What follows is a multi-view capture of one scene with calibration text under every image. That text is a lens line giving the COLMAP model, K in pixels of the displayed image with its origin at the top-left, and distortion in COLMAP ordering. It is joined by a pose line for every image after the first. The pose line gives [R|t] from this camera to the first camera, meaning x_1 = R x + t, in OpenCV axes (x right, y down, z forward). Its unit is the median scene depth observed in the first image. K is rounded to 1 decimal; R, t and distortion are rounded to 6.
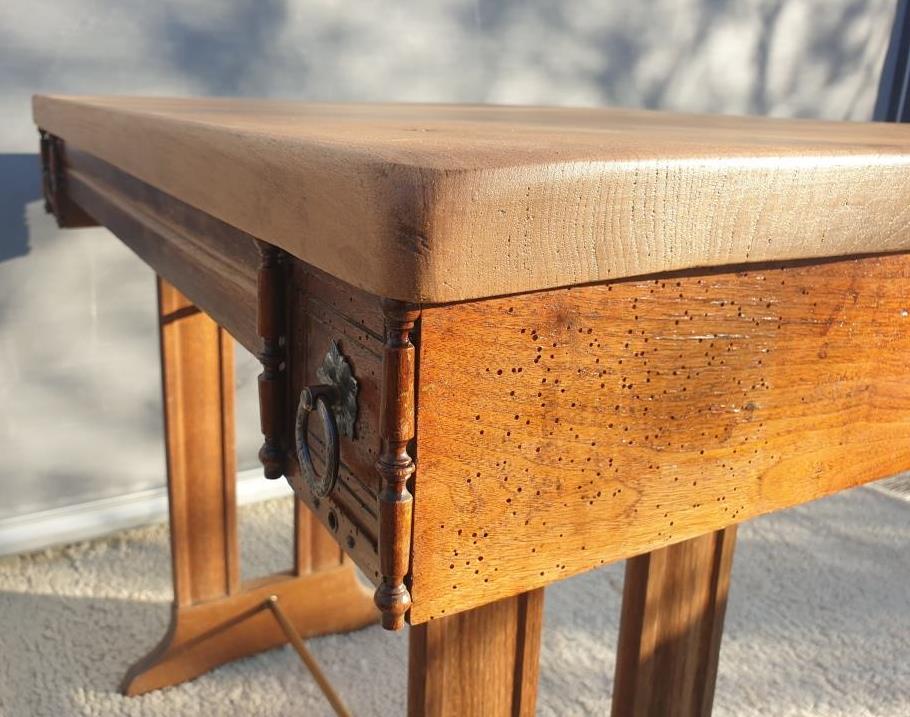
lens RADIAL K [[825.7, 0, 416.5], [0, 825.7, 322.4], [0, 0, 1]] dist [0.006268, 0.000000]
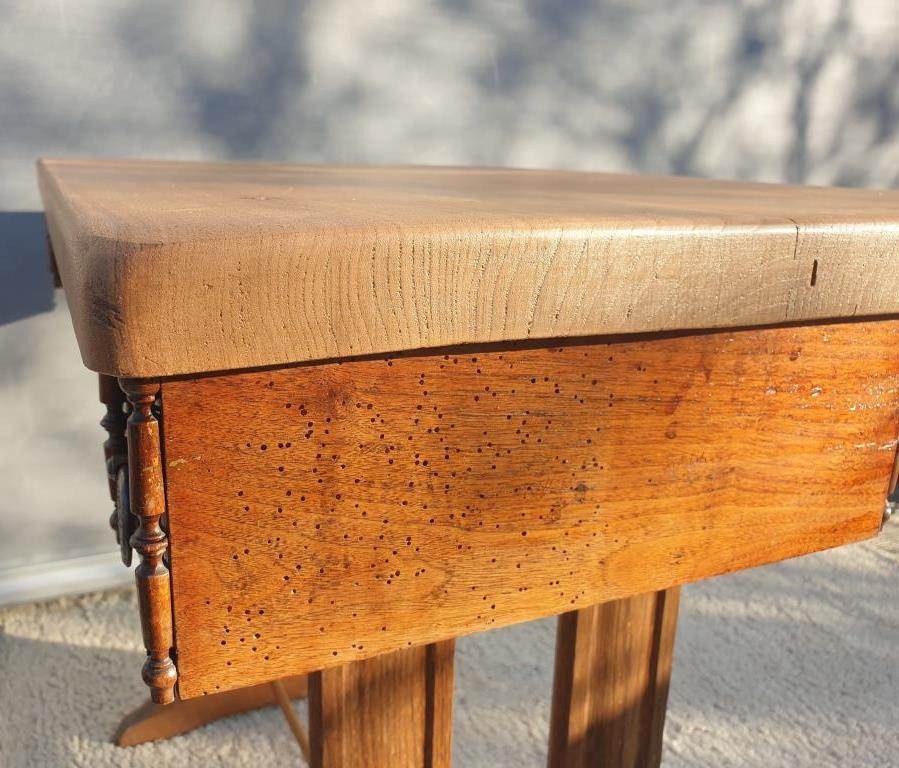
lens RADIAL K [[824.6, 0, 408.4], [0, 824.6, 376.9], [0, 0, 1]] dist [0.010213, 0.000000]
pose [[0.996388, 0.018287, -0.082925, 0.246552], [-0.018855, 0.999804, -0.006070, -0.014229], [0.082797, 0.007611, 0.996537, 0.026340]]
